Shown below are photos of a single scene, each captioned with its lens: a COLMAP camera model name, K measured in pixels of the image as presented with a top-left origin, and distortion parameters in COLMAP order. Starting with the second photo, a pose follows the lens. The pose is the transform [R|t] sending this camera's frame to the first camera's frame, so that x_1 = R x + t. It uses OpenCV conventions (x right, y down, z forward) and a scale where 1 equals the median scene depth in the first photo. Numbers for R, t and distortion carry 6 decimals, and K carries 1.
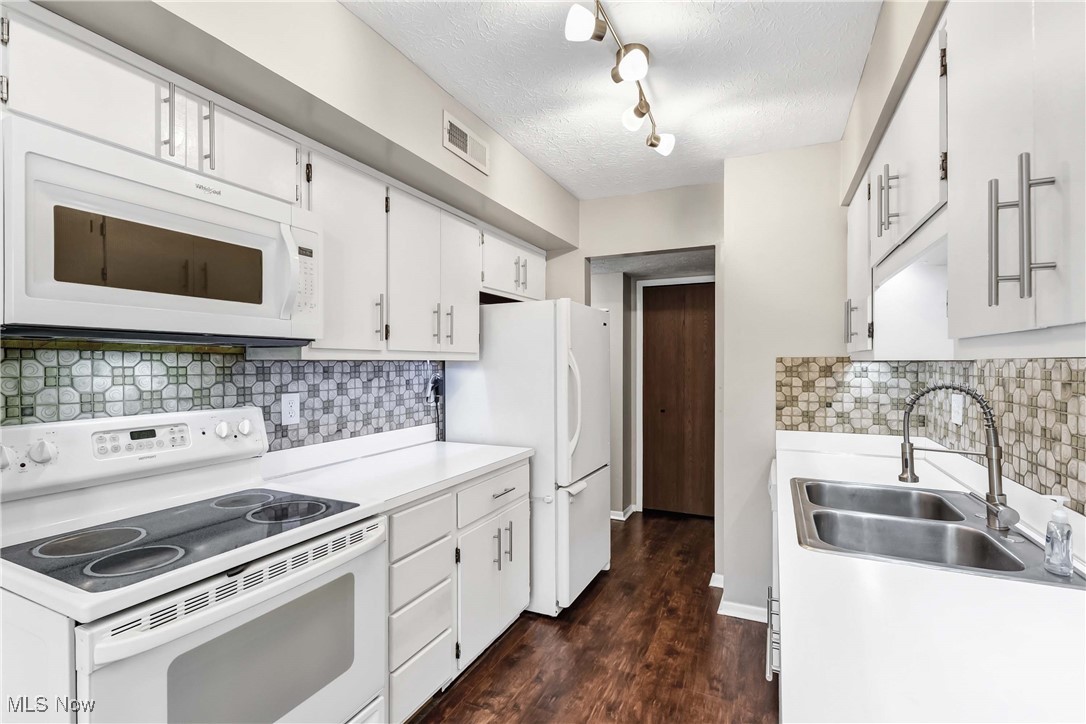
lens RADIAL K [[520.4, 0, 537.5], [0, 520.4, 366.2], [0, 0, 1]] dist [0.004517, -0.002923]
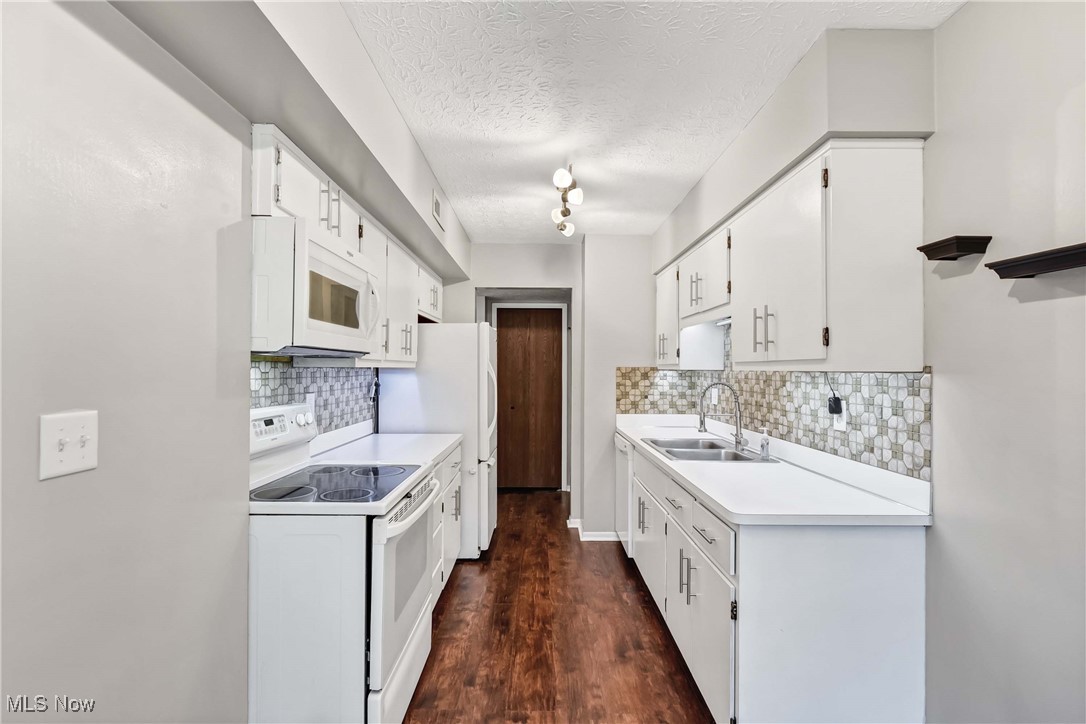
lens RADIAL K [[520.4, 0, 555.8], [0, 520.4, 364.5], [0, 0, 1]] dist [0.004517, -0.002923]
pose [[0.896267, 0.009737, 0.443408, -0.432453], [-0.003582, 0.999885, -0.014716, -0.001107], [-0.443500, 0.011601, 0.896199, -0.338501]]
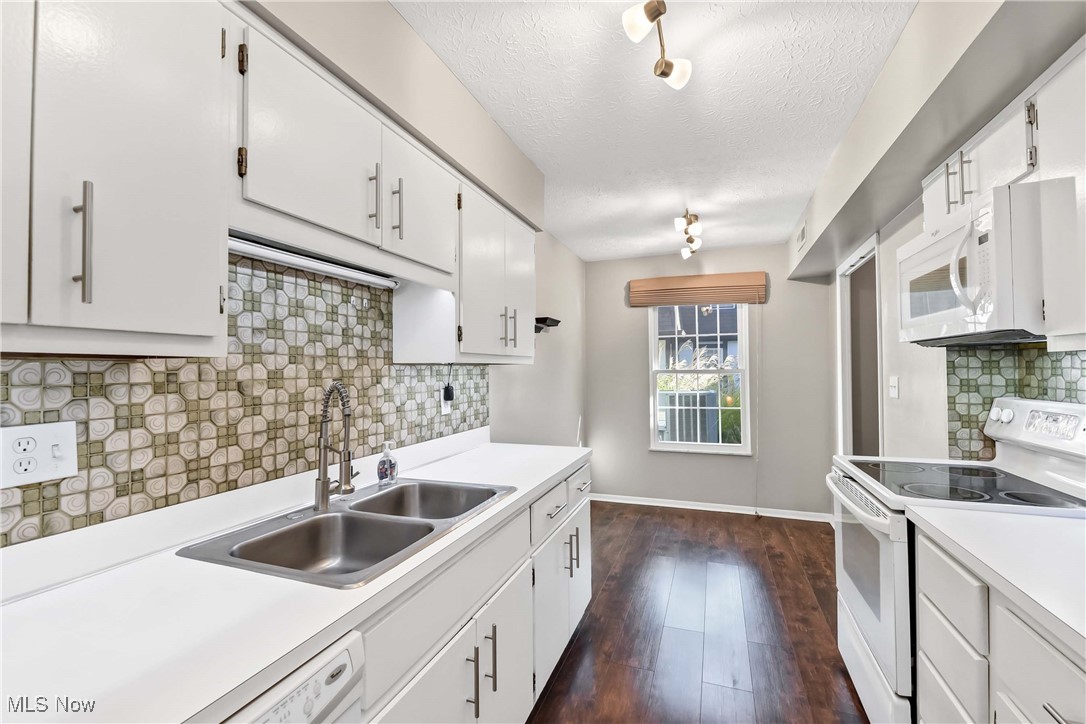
lens RADIAL K [[492.1, 0, 537.9], [0, 492.1, 358.0], [0, 0, 1]] dist [0.003552, 0.000086]
pose [[-0.996559, 0.008610, -0.082438, 0.290996], [0.010096, 0.999794, -0.017631, 0.001990], [0.082269, -0.018403, -0.996440, 1.254244]]
